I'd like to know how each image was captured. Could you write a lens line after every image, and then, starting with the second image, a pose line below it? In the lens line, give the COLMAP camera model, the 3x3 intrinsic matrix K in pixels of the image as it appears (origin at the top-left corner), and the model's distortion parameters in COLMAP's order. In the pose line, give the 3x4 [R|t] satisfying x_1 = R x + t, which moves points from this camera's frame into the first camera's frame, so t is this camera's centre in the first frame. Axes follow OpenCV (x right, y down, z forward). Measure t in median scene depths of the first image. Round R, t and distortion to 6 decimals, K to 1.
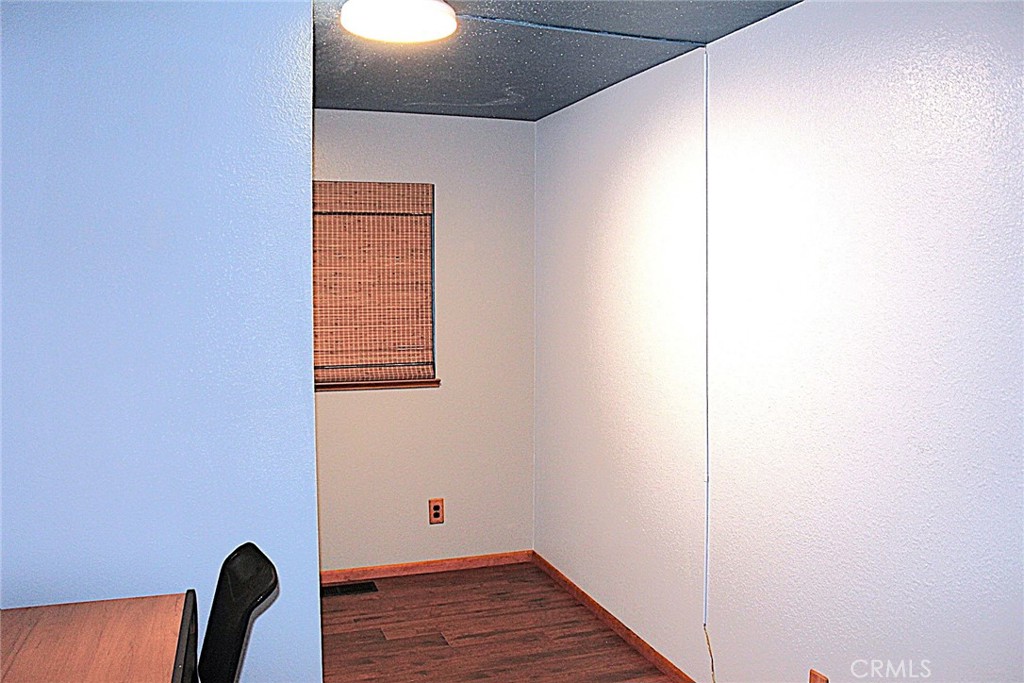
lens RADIAL K [[840.2, 0, 507.1], [0, 840.2, 341.5], [0, 0, 1]] dist [-0.160858, 0.096972]
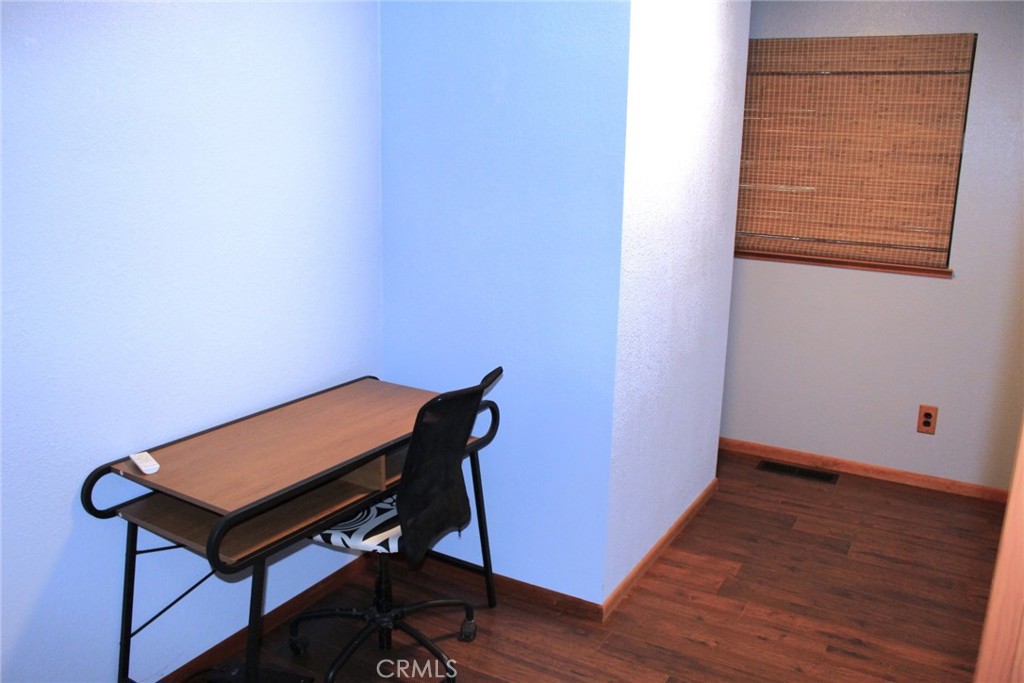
lens RADIAL K [[840.2, 0, 501.4], [0, 840.2, 350.0], [0, 0, 1]] dist [-0.160858, 0.096972]
pose [[0.633665, 0.193033, -0.749138, 0.266423], [-0.069472, 0.978655, 0.193410, -0.001918], [0.770482, -0.070513, 0.633550, 0.124310]]
